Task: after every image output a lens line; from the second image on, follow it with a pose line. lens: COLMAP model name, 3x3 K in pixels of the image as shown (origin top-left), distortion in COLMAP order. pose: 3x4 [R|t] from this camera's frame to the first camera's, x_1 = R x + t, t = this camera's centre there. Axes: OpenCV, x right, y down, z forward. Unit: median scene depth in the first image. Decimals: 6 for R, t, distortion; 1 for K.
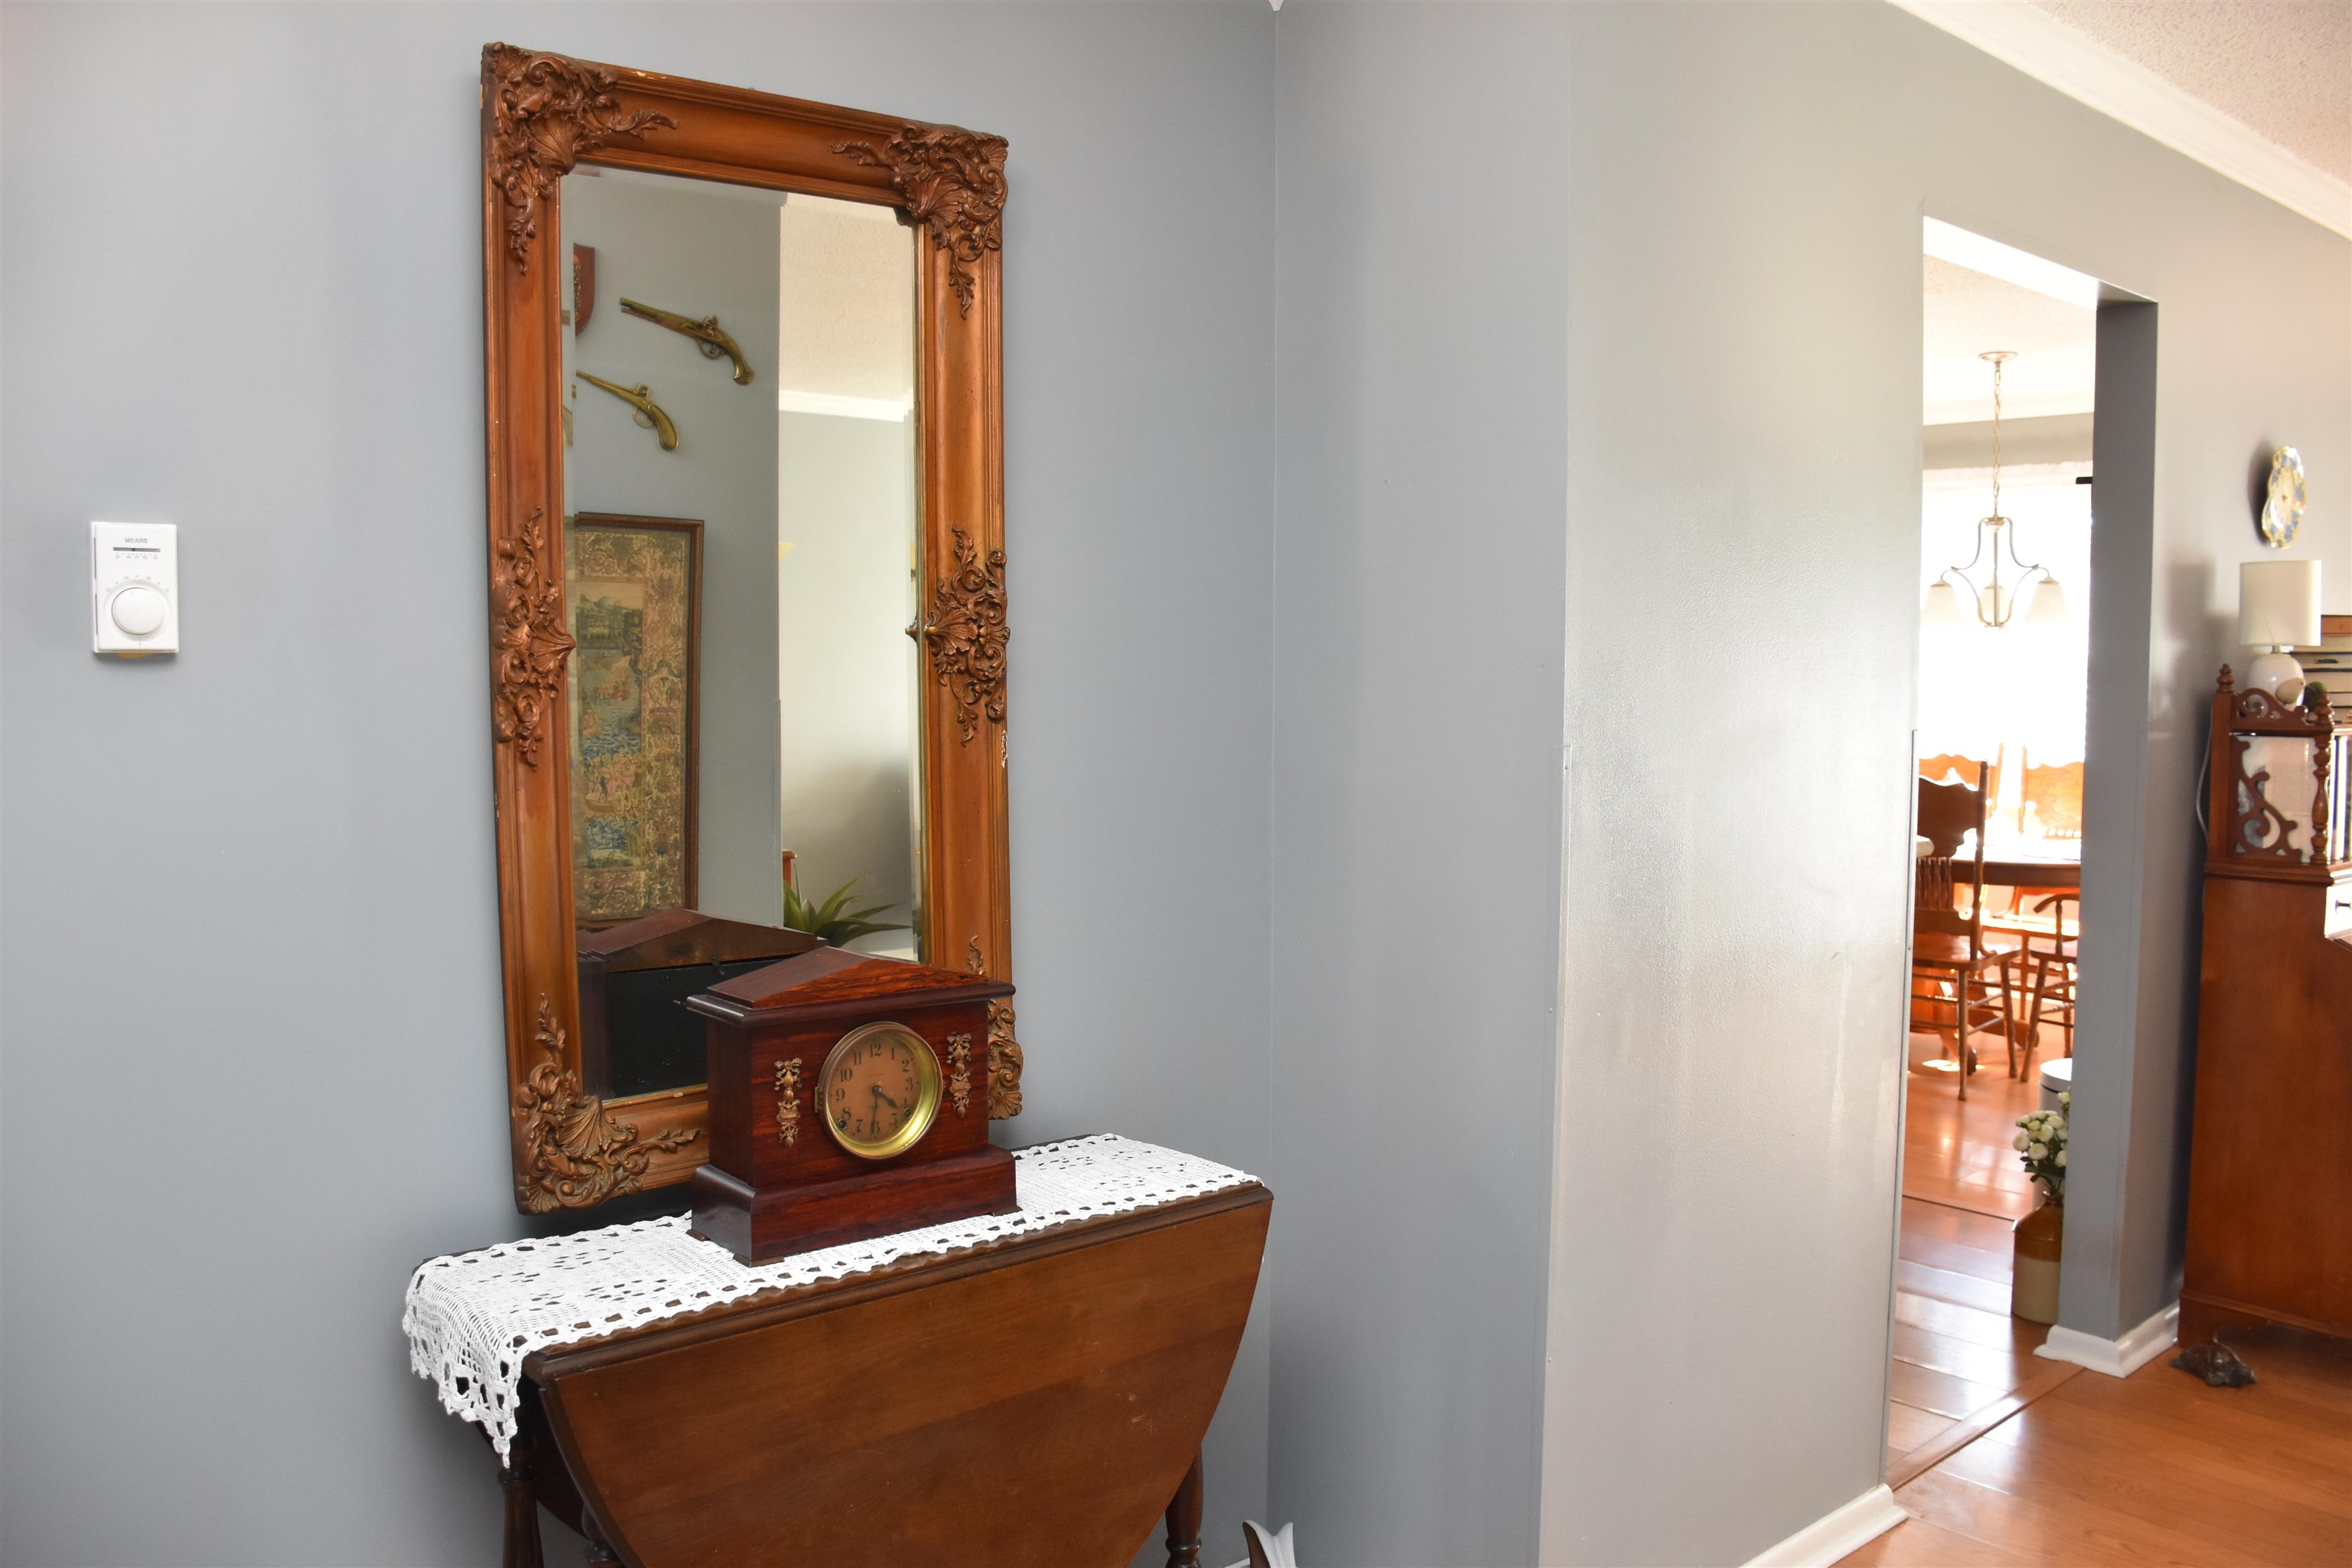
lens RADIAL K [[1844.0, 0, 1184.4], [0, 1844.0, 781.6], [0, 0, 1]] dist [-0.123798, 0.054458]
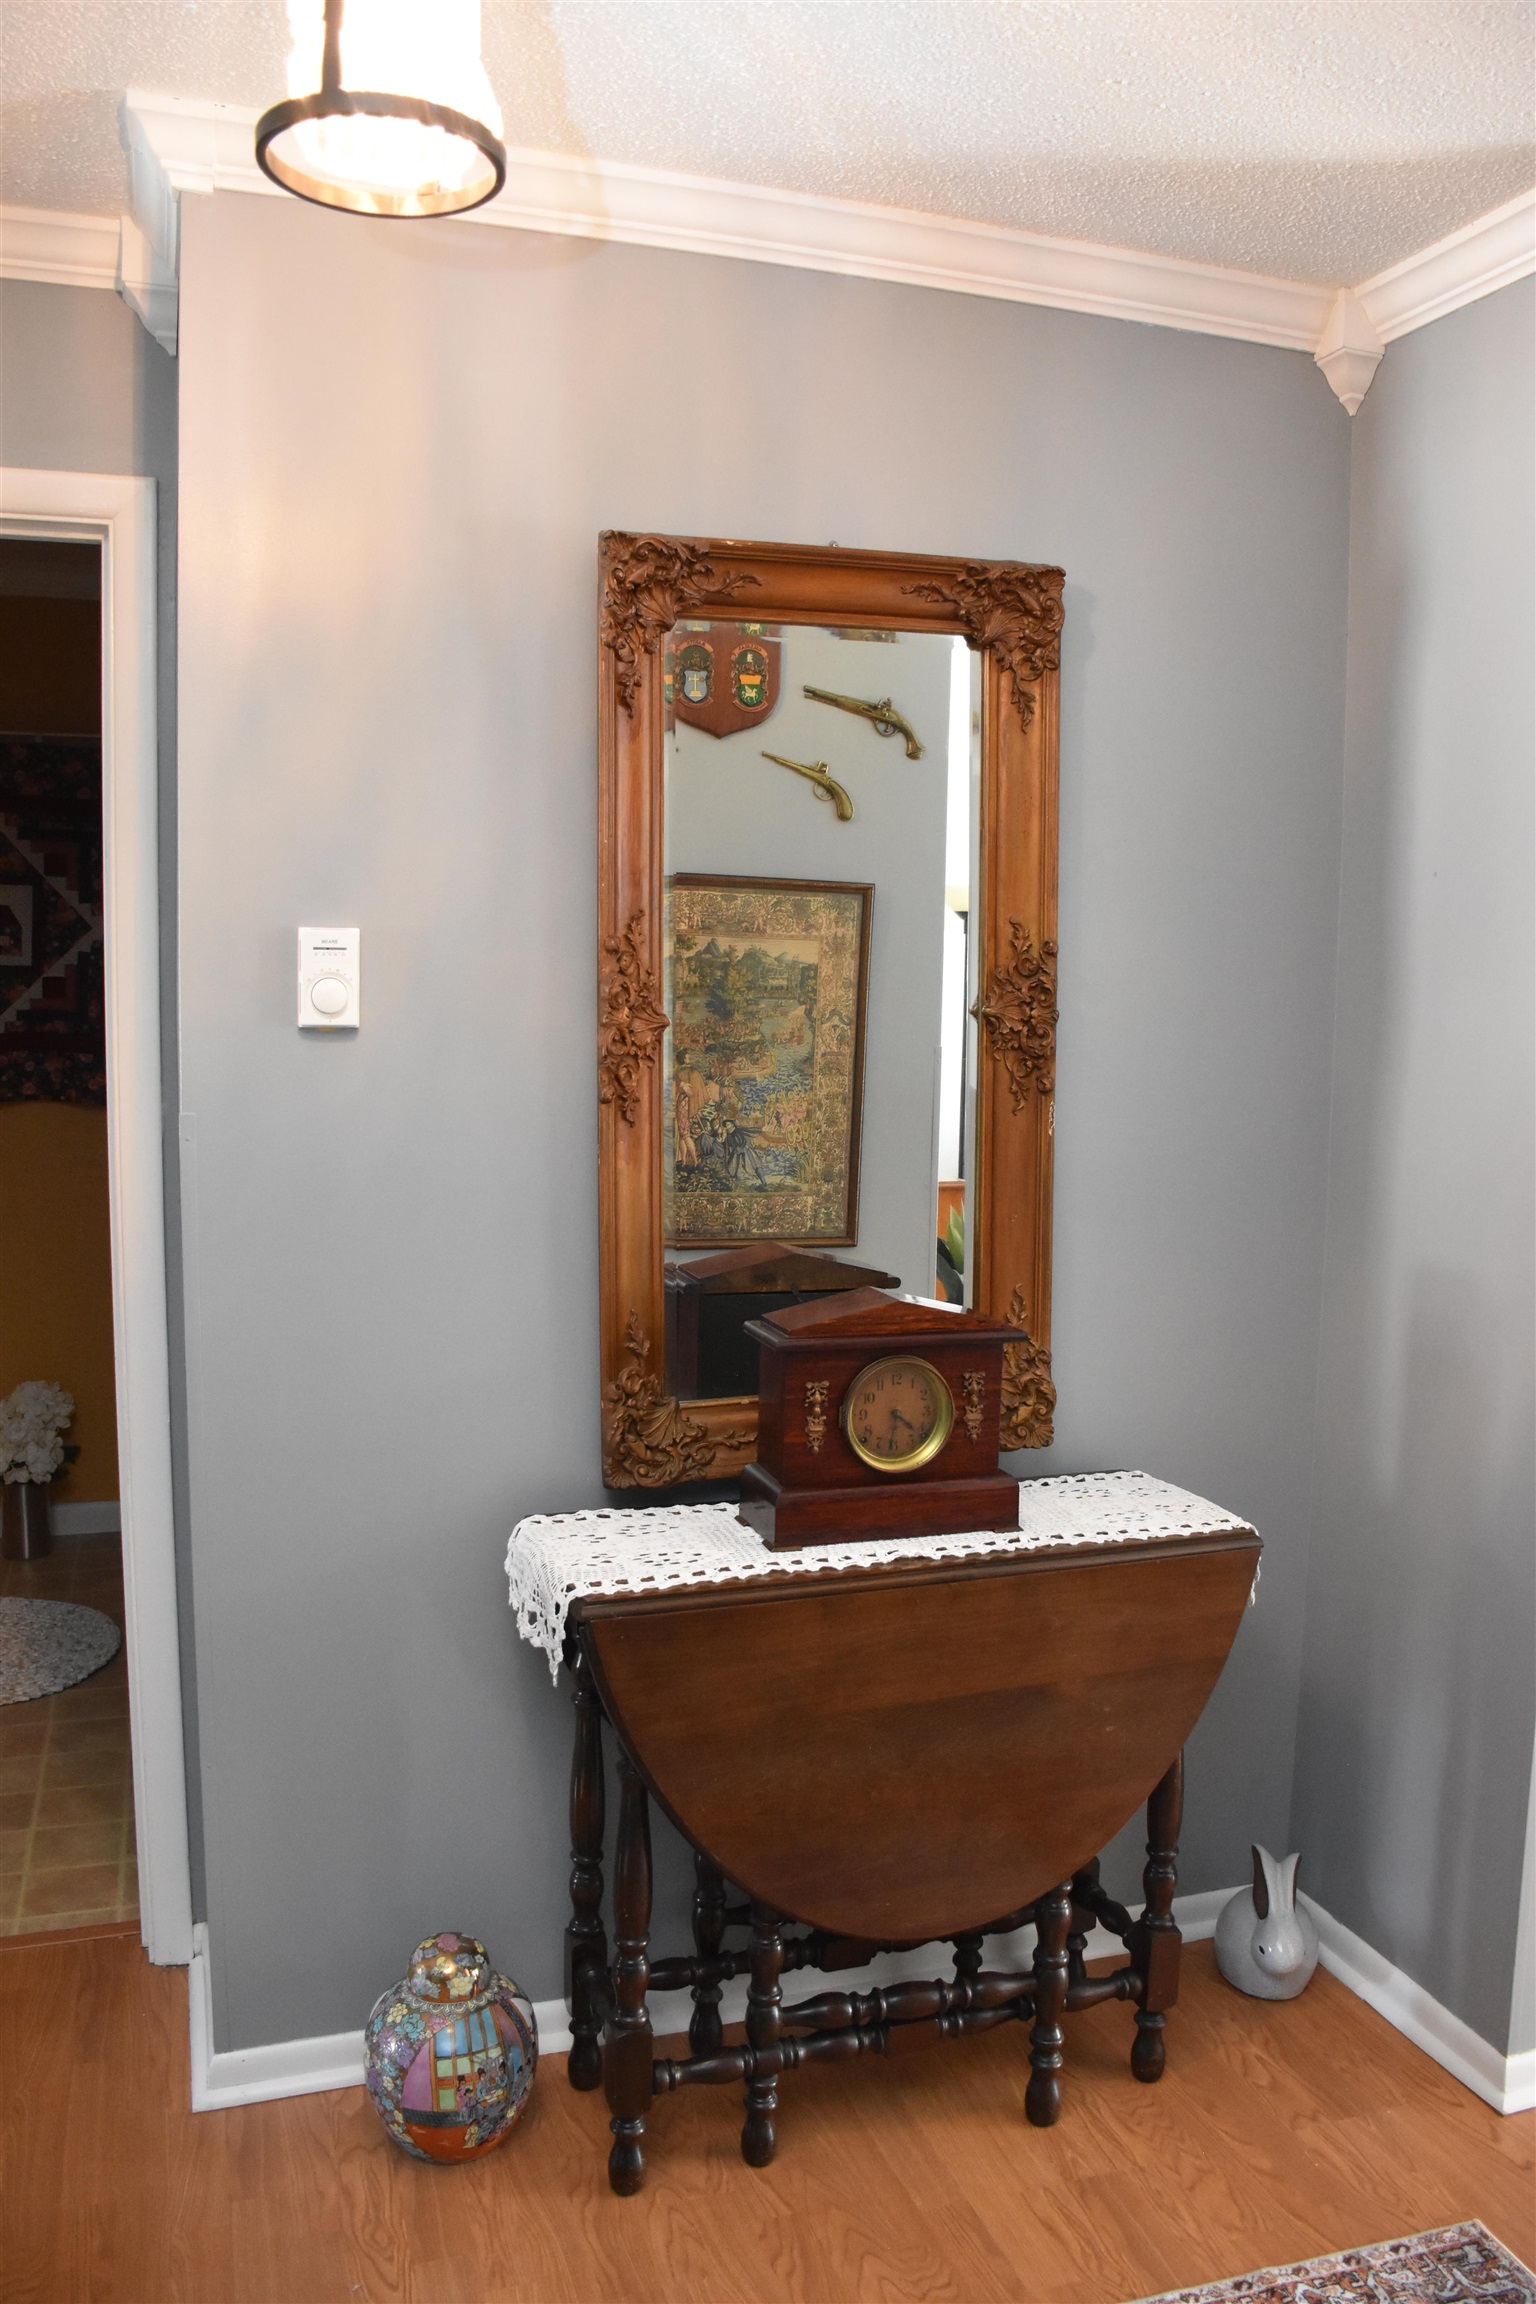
lens RADIAL K [[1806.3, 0, 765.0], [0, 1806.3, 1138.9], [0, 0, 1]] dist [-0.123798, 0.054458]
pose [[0.931547, 0.045937, -0.360706, 0.158209], [-0.038346, 0.998867, 0.028179, -0.034705], [0.361592, -0.012419, 0.932254, -0.092886]]
